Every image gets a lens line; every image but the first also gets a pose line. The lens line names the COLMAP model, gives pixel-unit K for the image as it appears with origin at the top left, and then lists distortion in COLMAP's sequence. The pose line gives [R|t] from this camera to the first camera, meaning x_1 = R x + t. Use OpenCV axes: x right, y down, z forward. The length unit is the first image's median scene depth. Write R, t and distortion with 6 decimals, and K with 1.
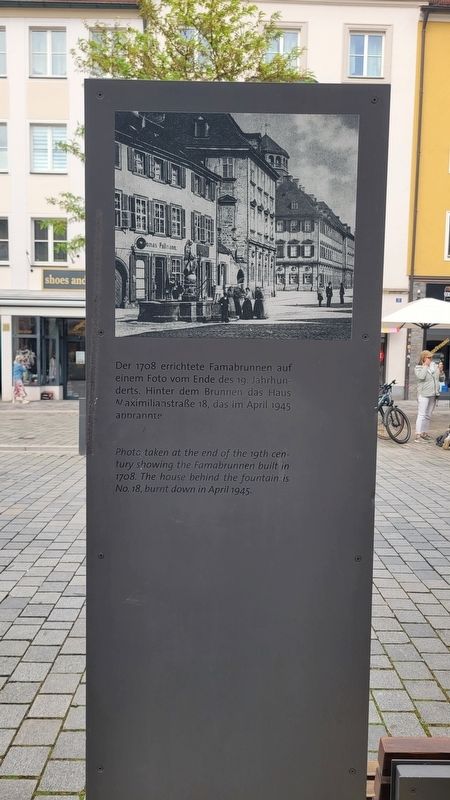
lens RADIAL K [[603.3, 0, 229.5], [0, 603.3, 406.2], [0, 0, 1]] dist [0.052166, -0.046954]
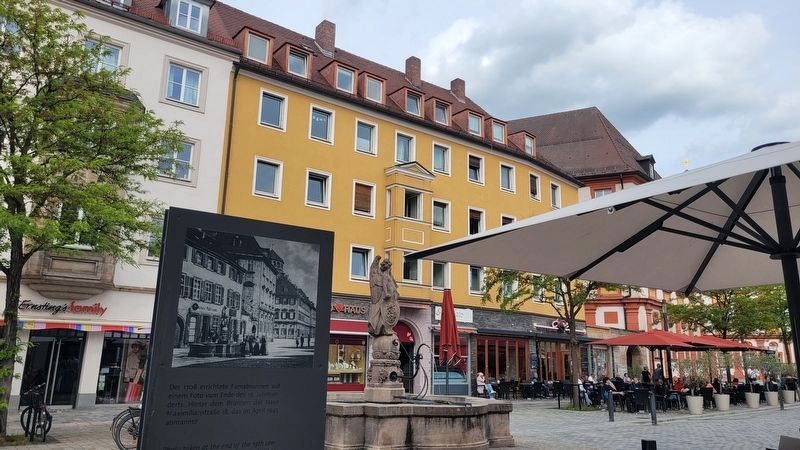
lens RADIAL K [[603.3, 0, 401.4], [0, 603.3, 214.9], [0, 0, 1]] dist [0.052166, -0.046954]
pose [[0.822017, 0.136453, 0.552873, -0.610146], [0.041147, 0.954097, -0.296656, -0.004222], [-0.567974, 0.266606, 0.778670, -0.605189]]
